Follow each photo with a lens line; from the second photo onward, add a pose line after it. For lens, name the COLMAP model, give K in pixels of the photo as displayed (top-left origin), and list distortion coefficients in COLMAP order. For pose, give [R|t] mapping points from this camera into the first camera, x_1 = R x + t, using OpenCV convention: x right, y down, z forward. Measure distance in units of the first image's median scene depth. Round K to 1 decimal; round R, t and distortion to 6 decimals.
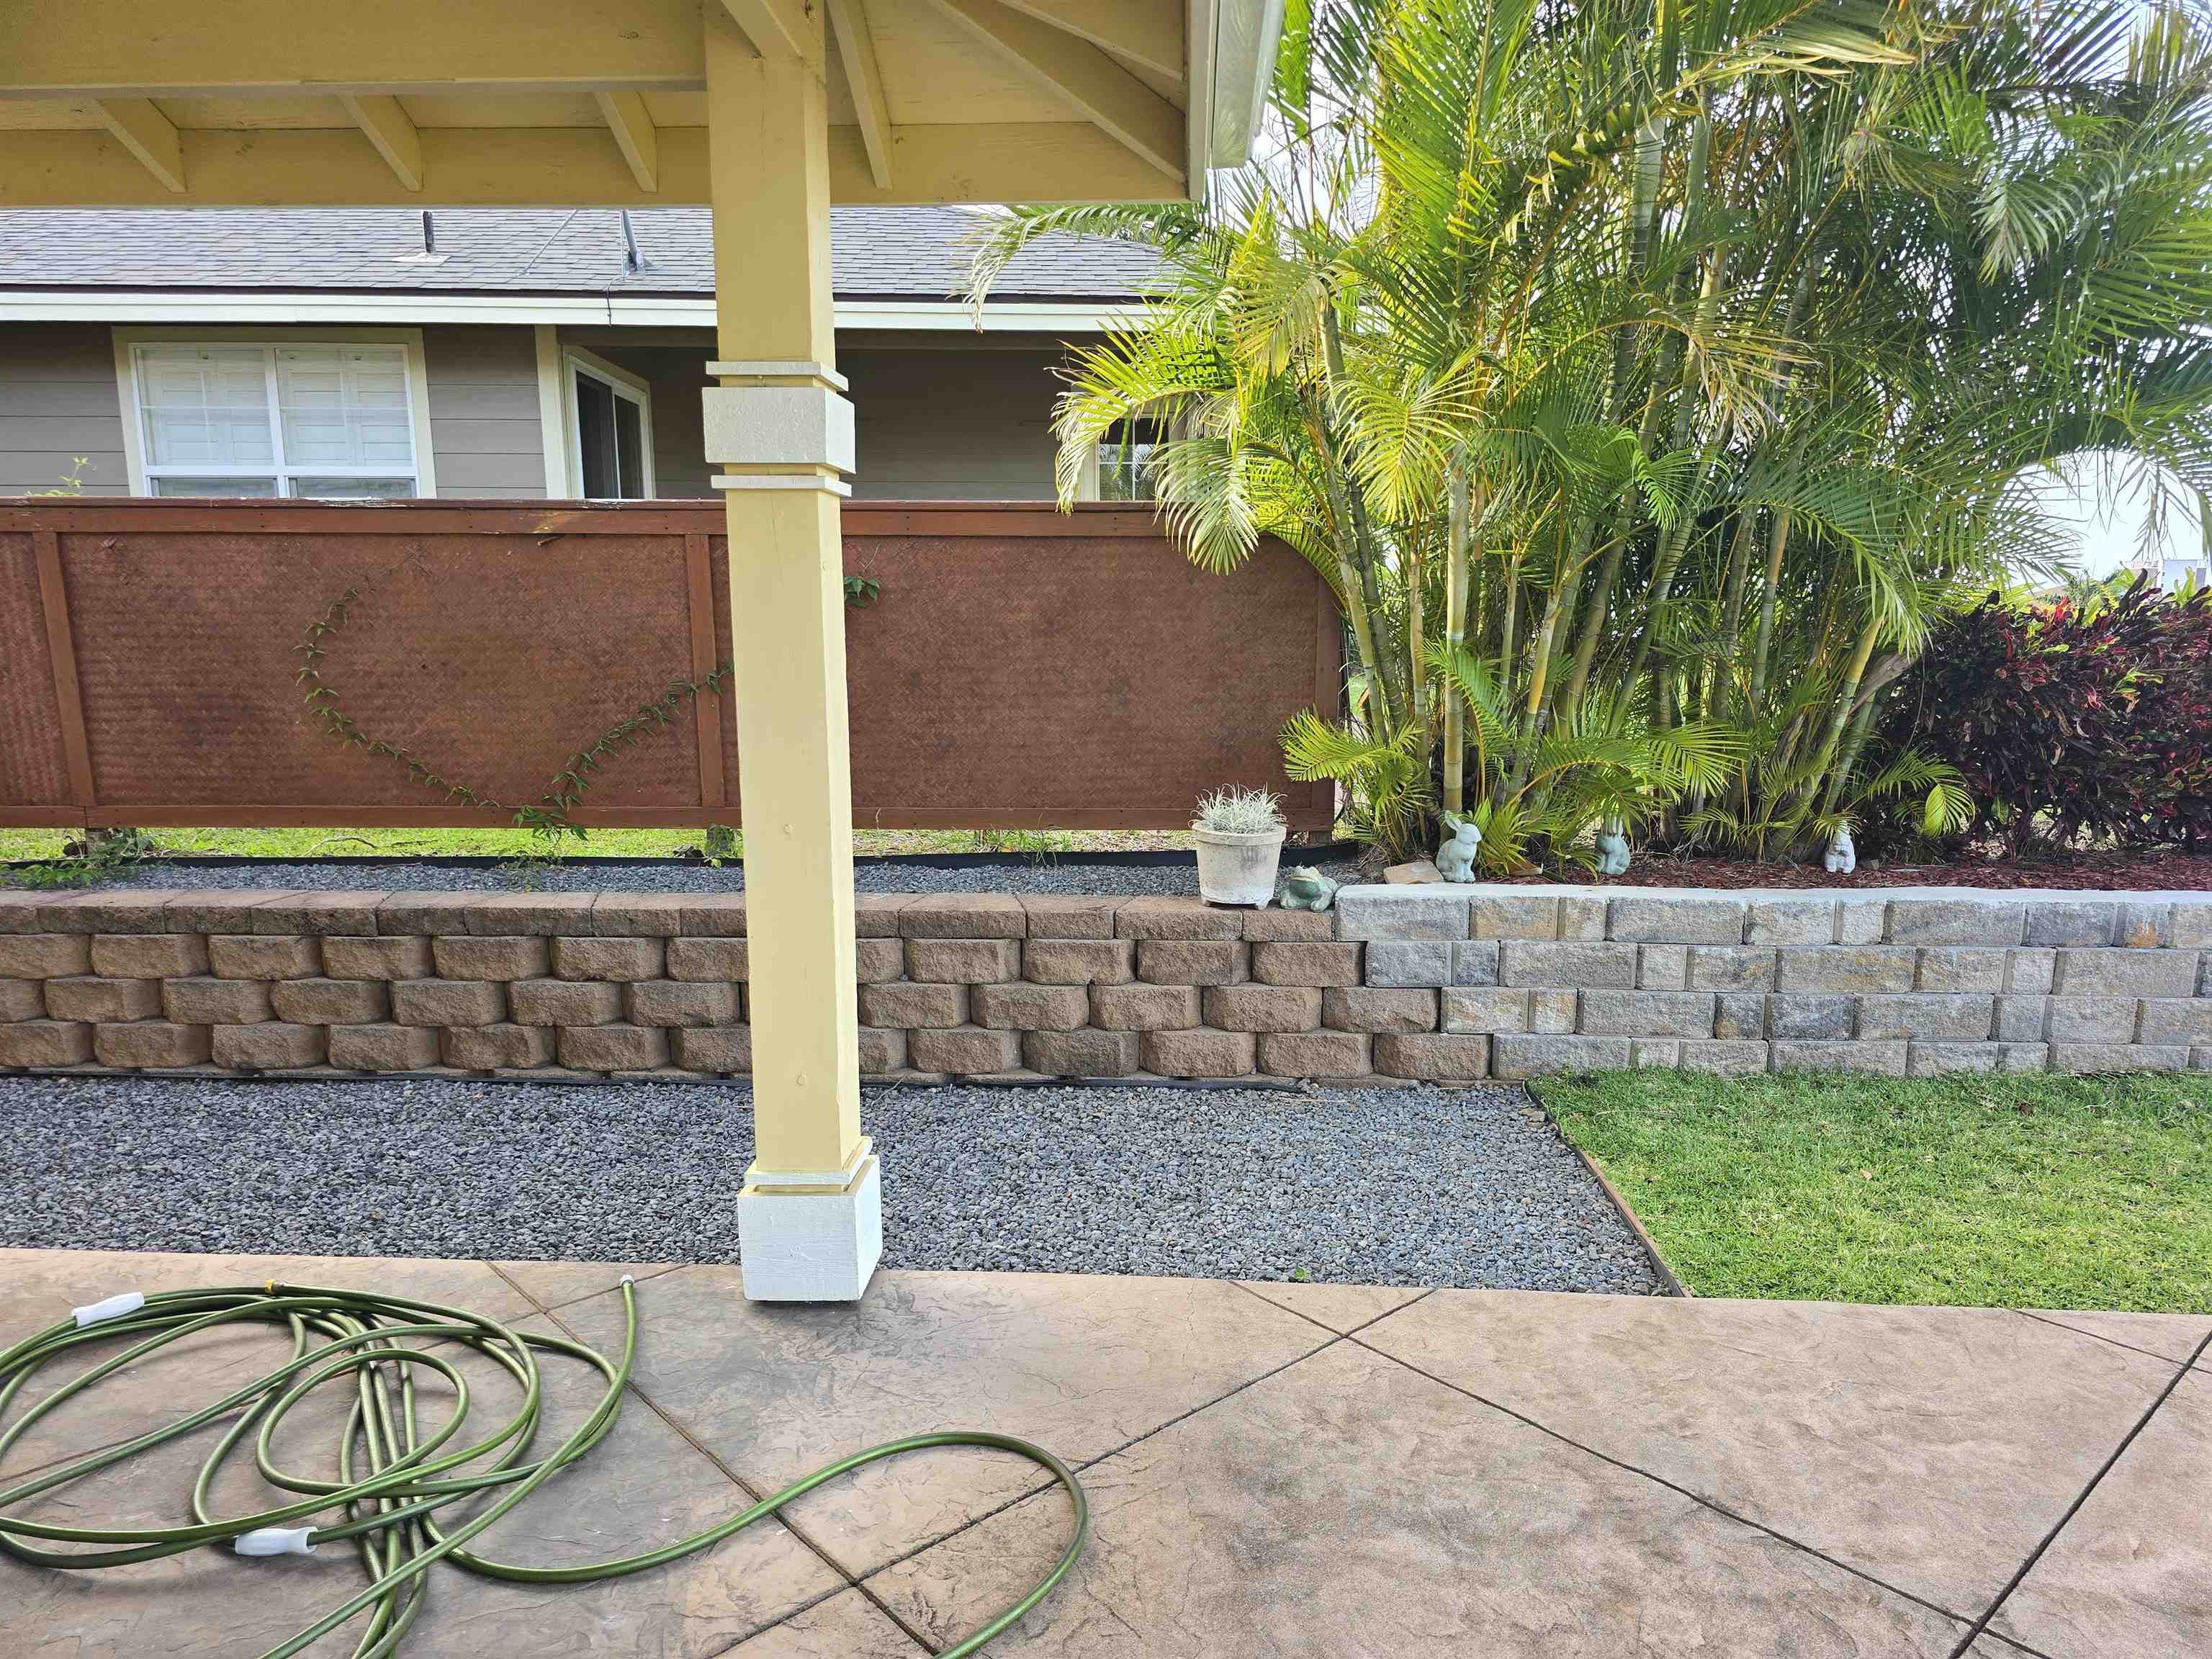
lens RADIAL K [[1488.3, 0, 1093.1], [0, 1488.3, 837.8], [0, 0, 1]] dist [0.051114, -0.047843]
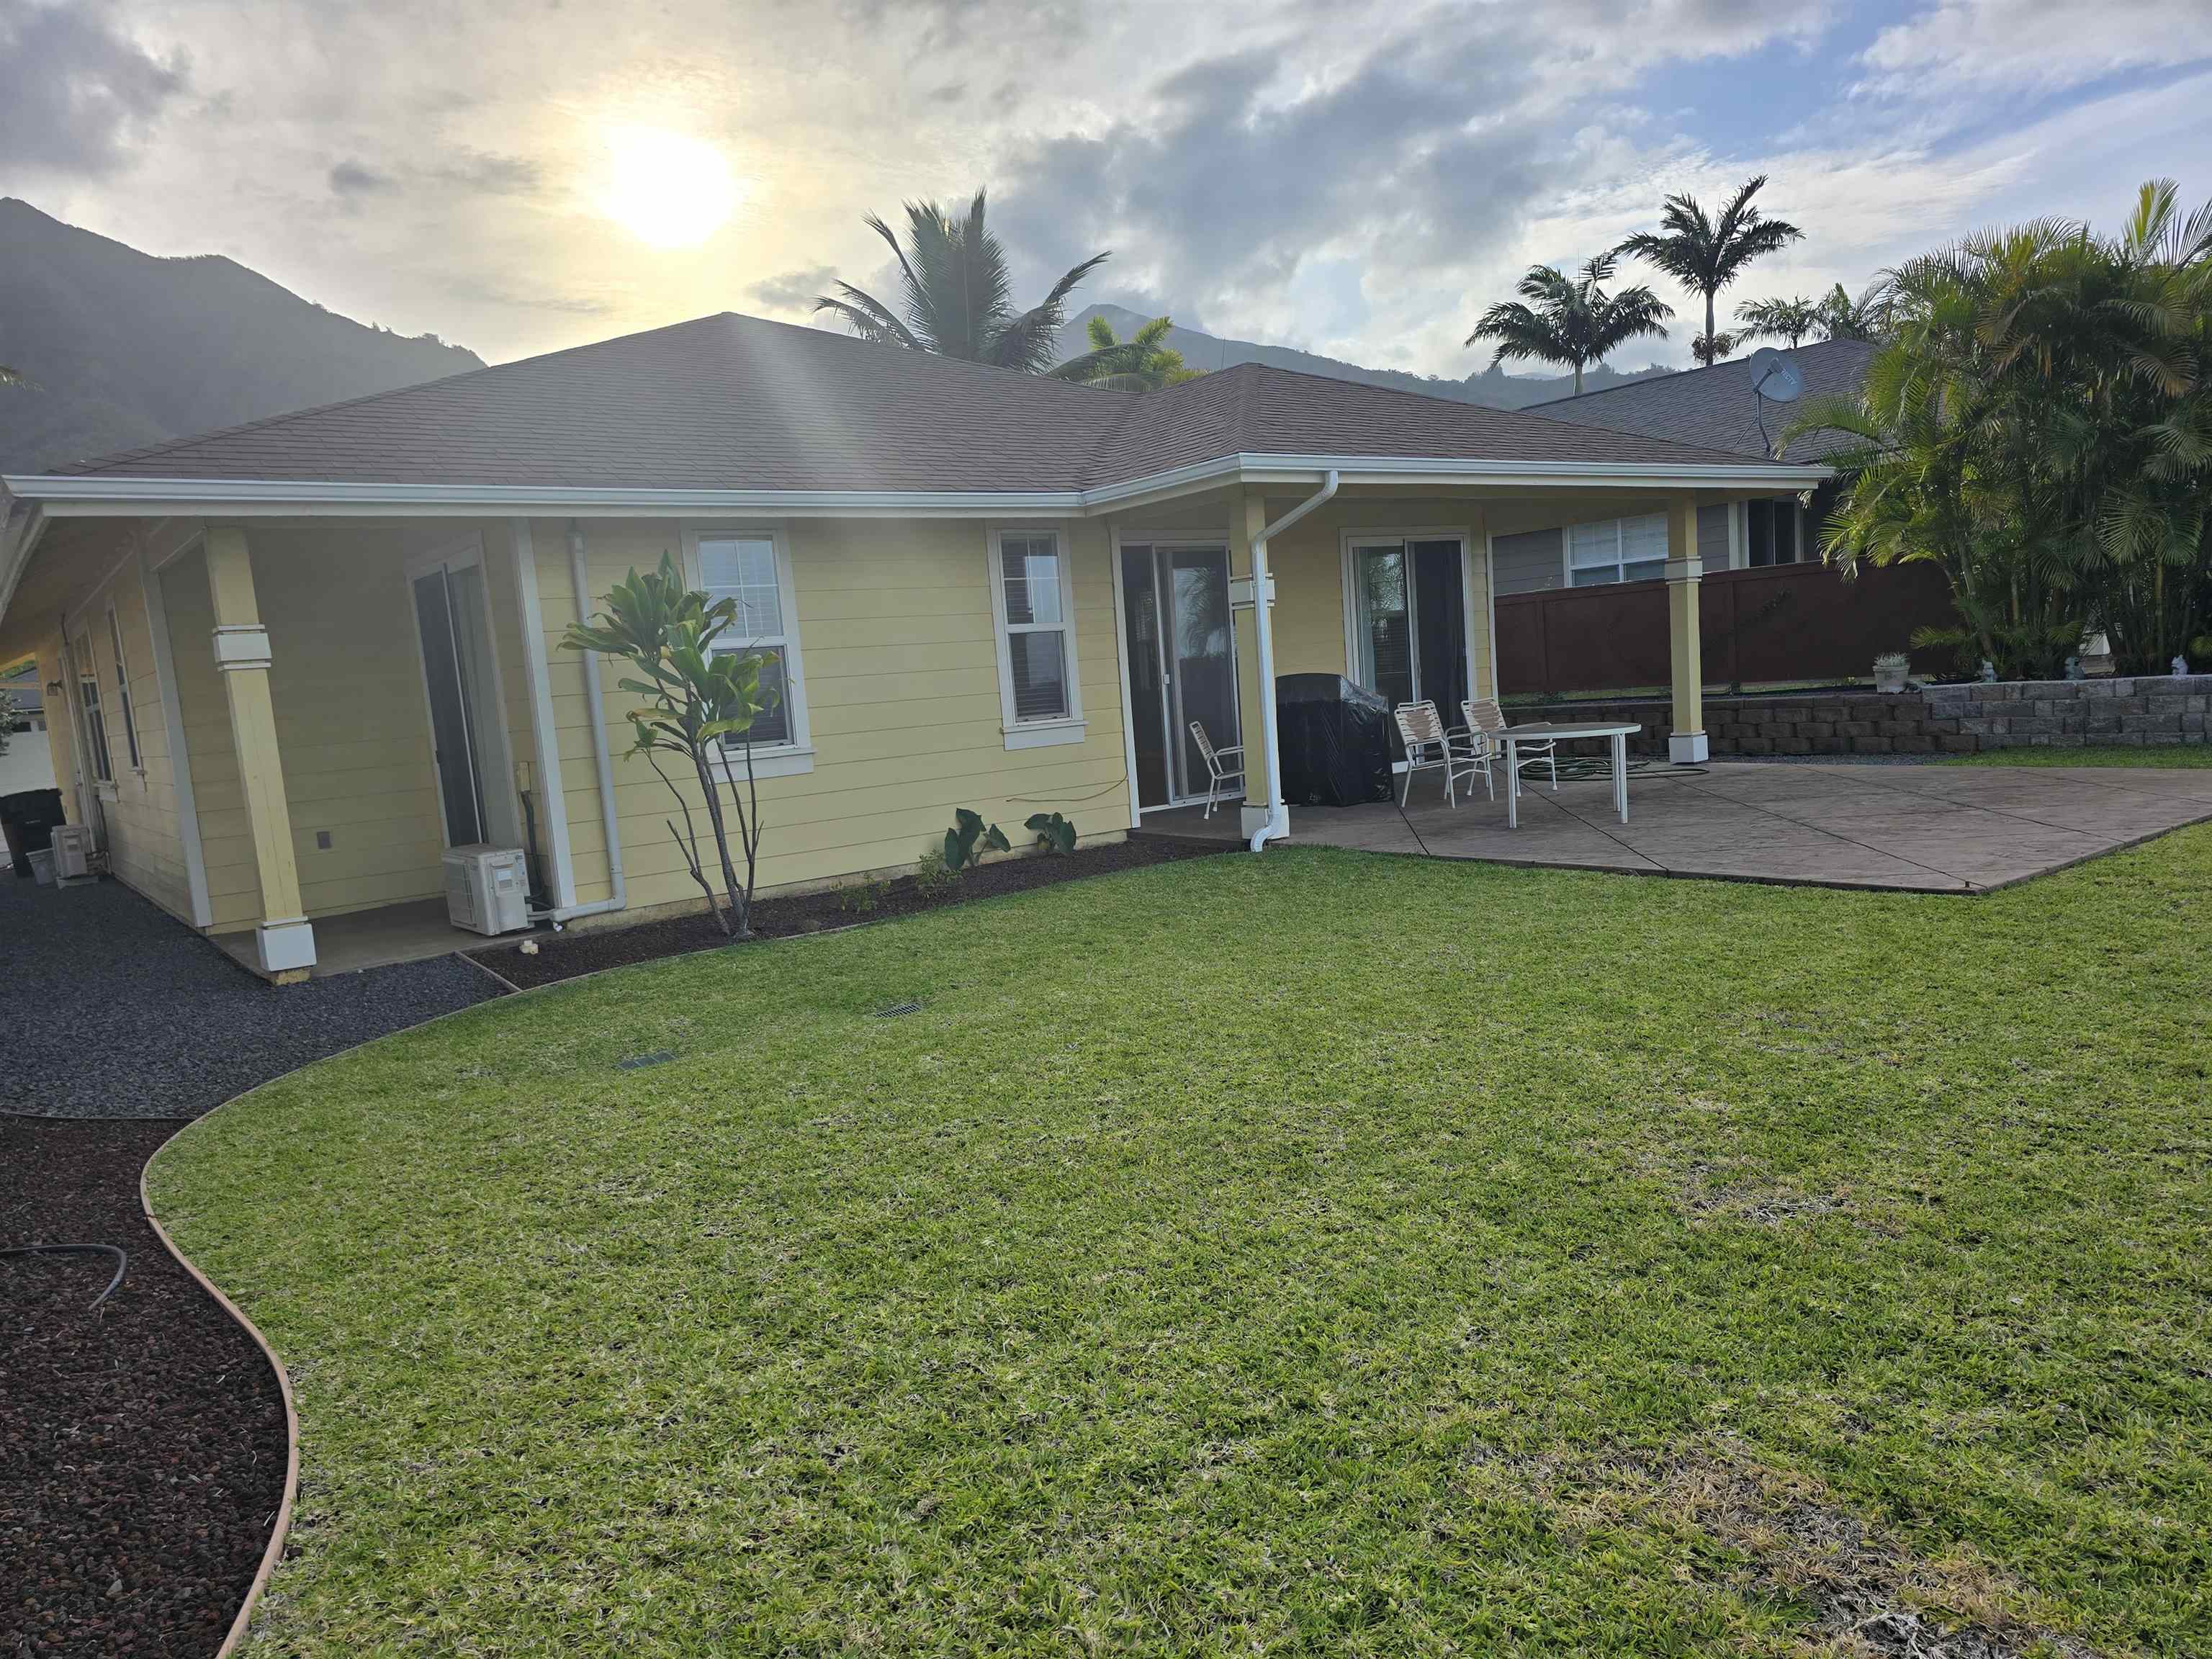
lens RADIAL K [[1477.5, 0, 1092.5], [0, 1477.5, 859.6], [0, 0, 1]] dist [0.052165, -0.050053]
pose [[0.645018, 0.046830, -0.762731, 1.353516], [-0.055993, 0.998334, 0.013943, 0.420173], [0.762113, 0.033714, 0.646566, -2.096531]]
